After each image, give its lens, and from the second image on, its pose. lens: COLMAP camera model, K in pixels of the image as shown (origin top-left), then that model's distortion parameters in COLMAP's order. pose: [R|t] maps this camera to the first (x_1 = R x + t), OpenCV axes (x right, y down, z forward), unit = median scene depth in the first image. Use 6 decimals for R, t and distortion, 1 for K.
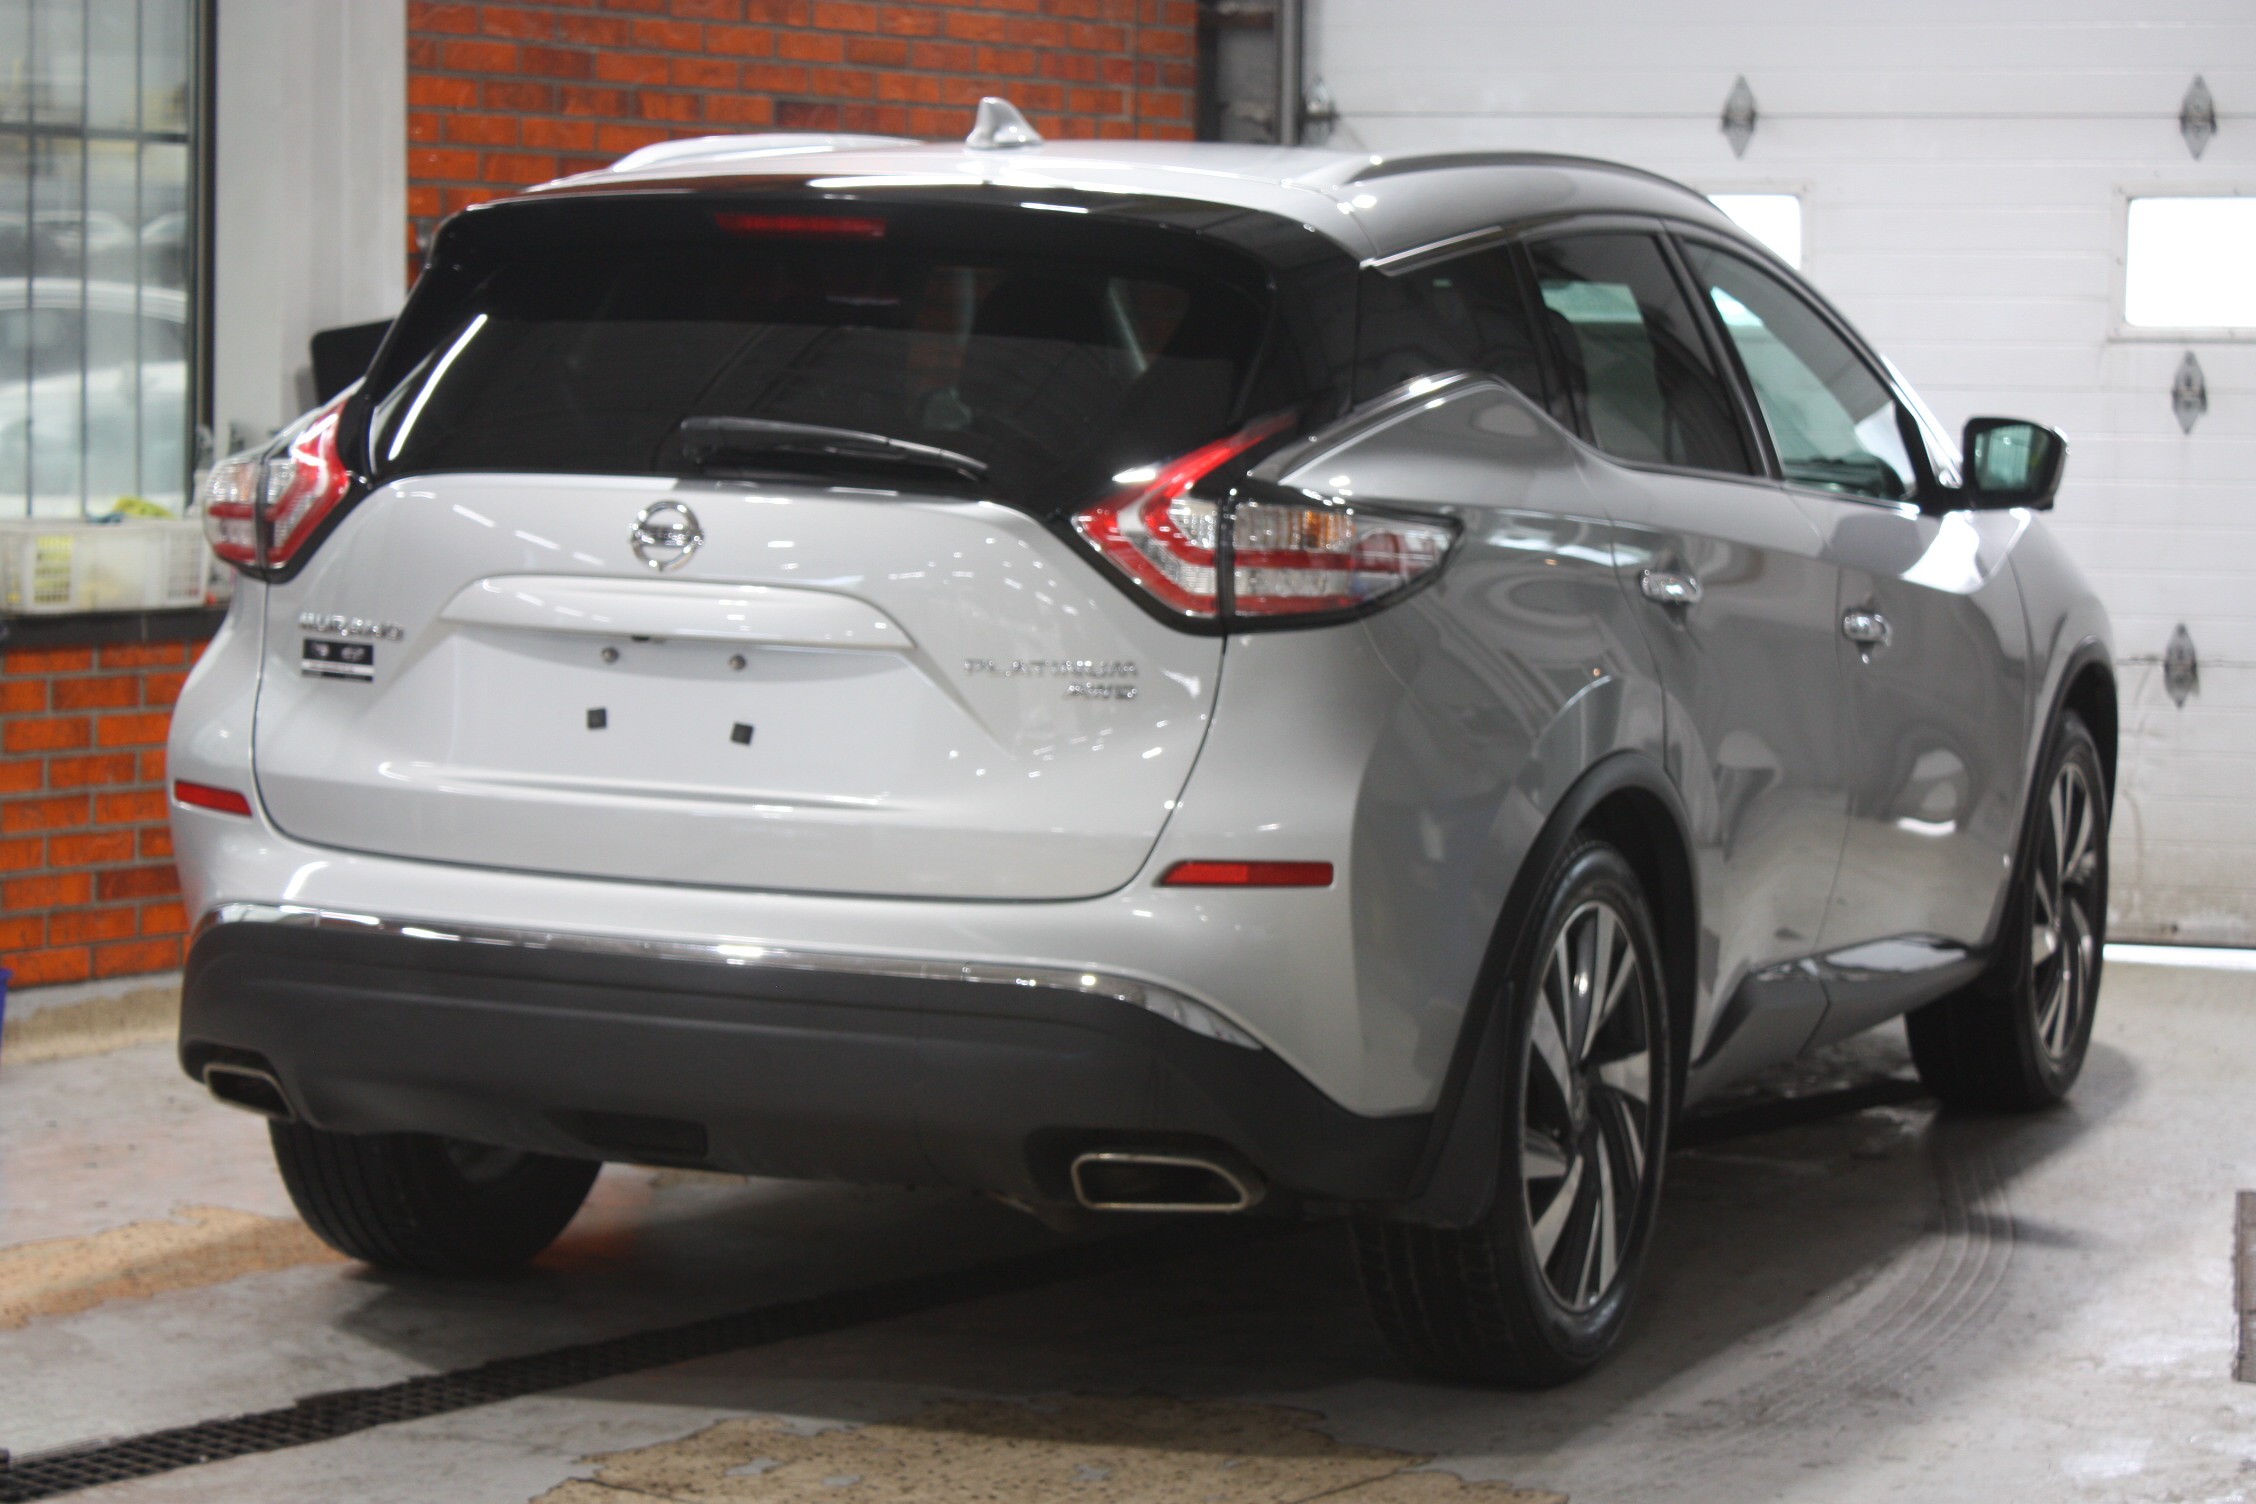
lens RADIAL K [[5168.1, 0, 1126.2], [0, 5168.1, 745.8], [0, 0, 1]] dist [0.088484, 0.000000]
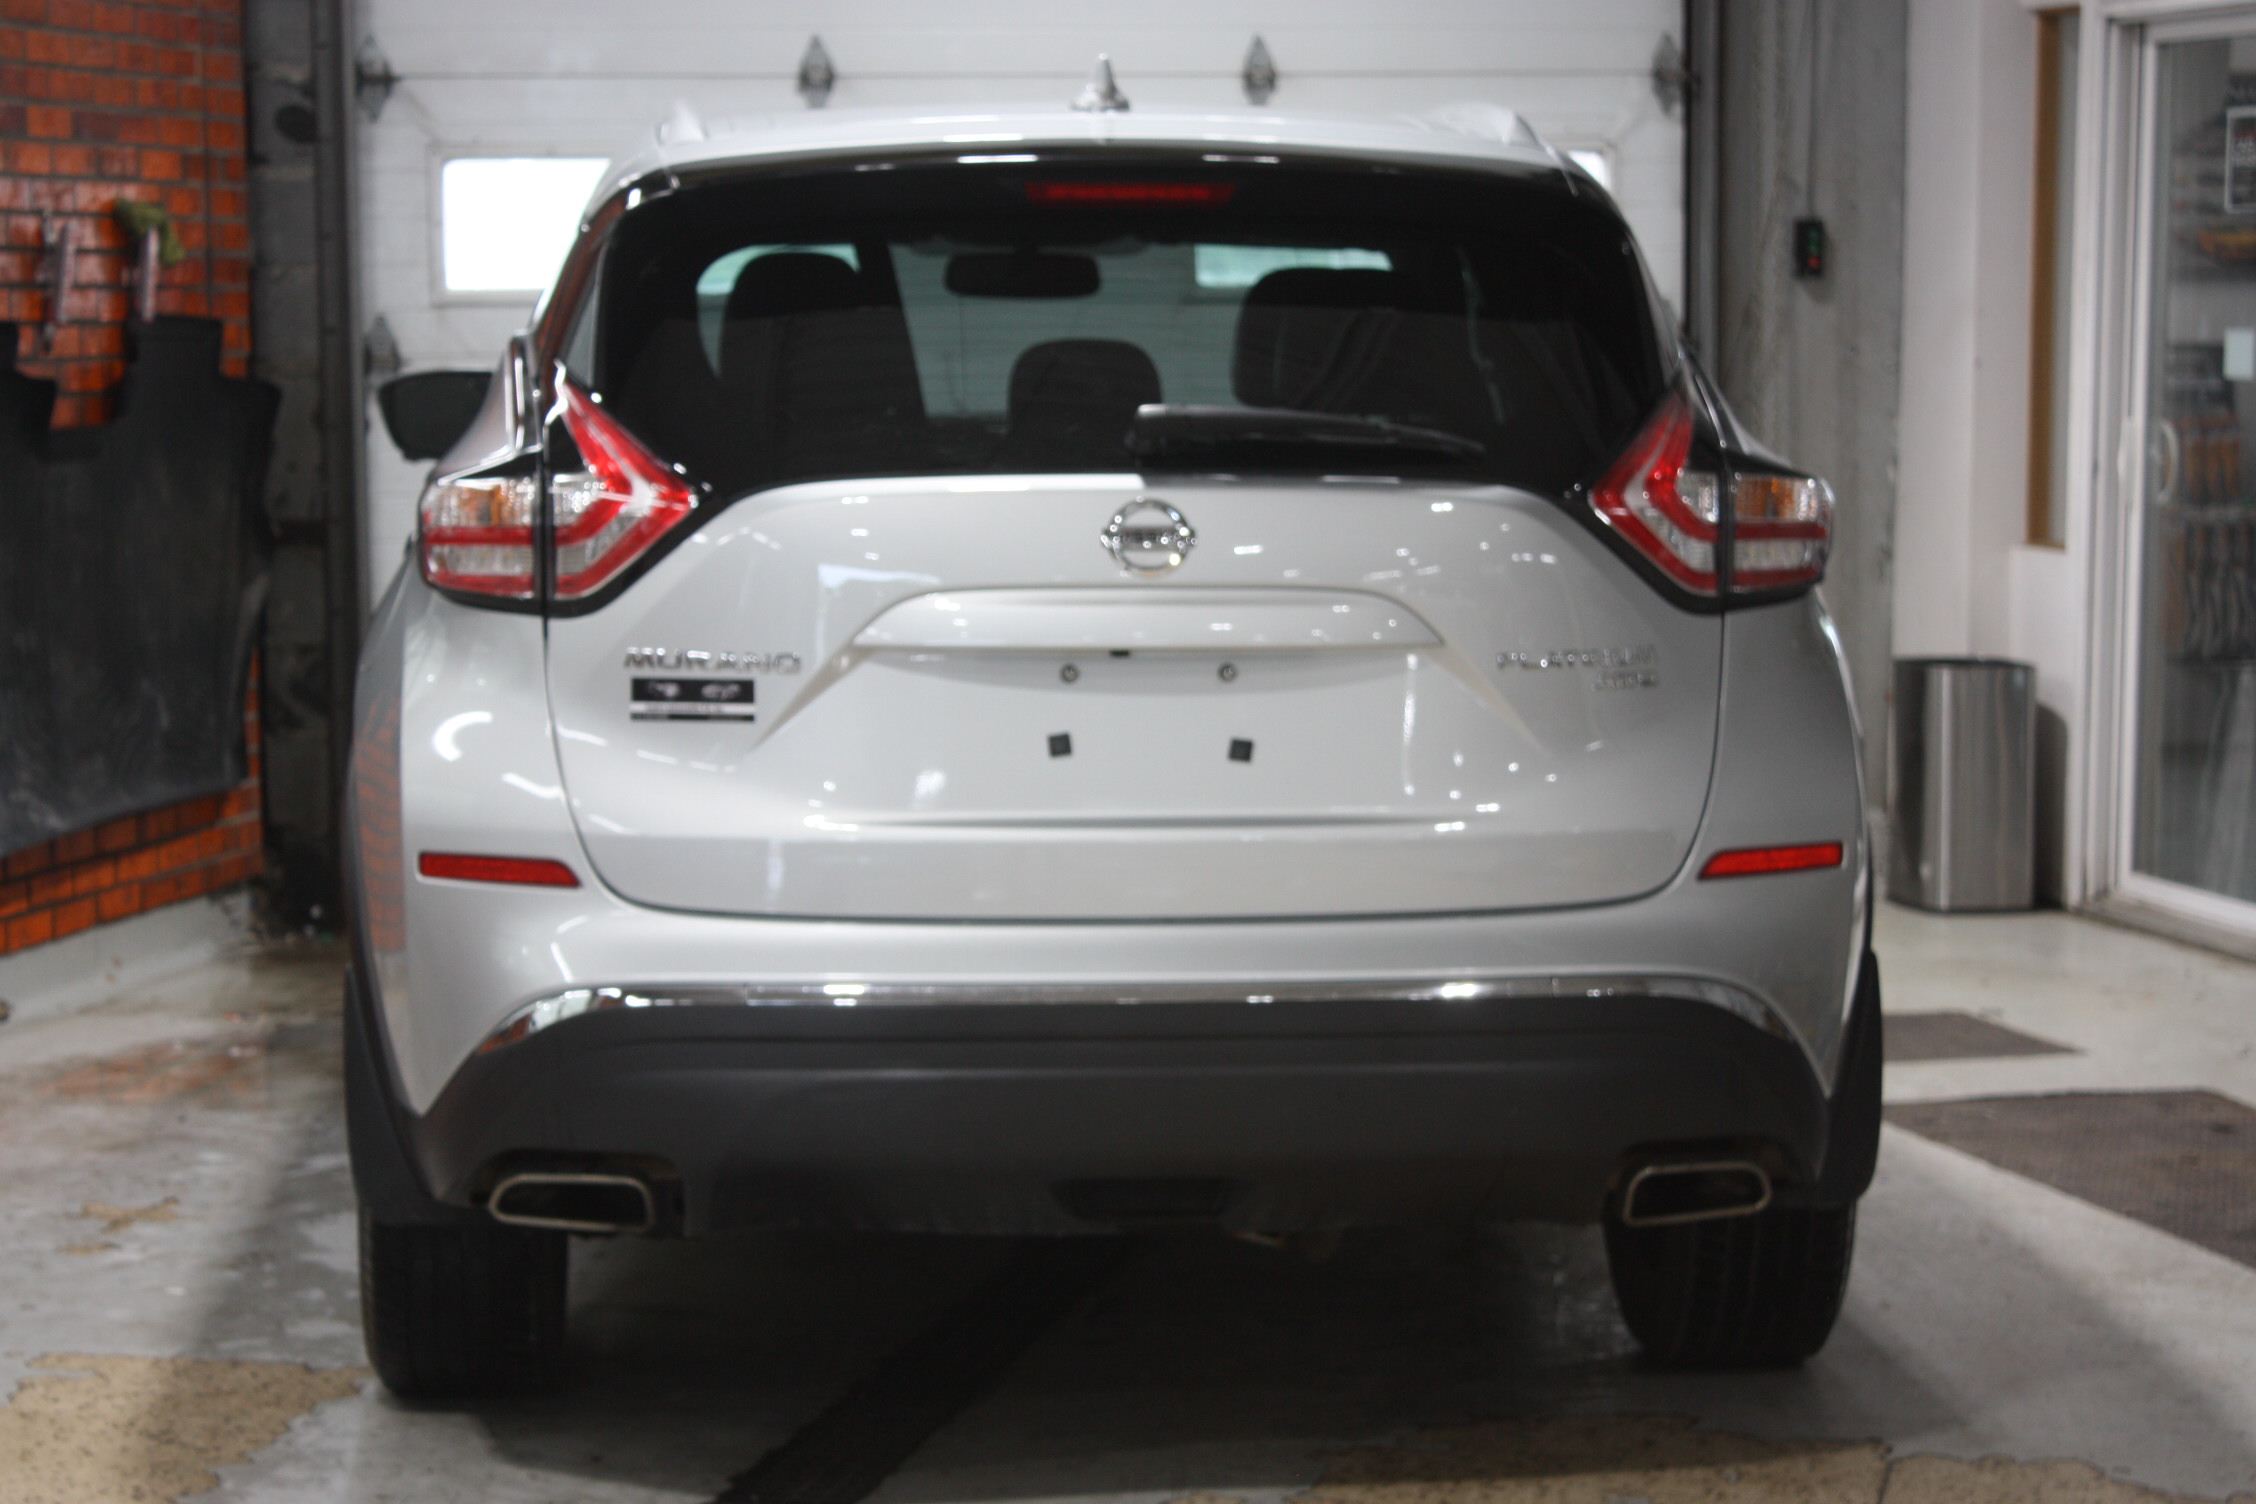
lens RADIAL K [[4913.7, 0, 1125.6], [0, 4913.7, 765.3], [0, 0, 1]] dist [0.112339, 0.000000]
pose [[0.891348, -0.070083, 0.447869, -0.460606], [0.062531, 0.997541, 0.031649, -0.027201], [-0.448986, -0.000204, 0.893539, 0.219713]]
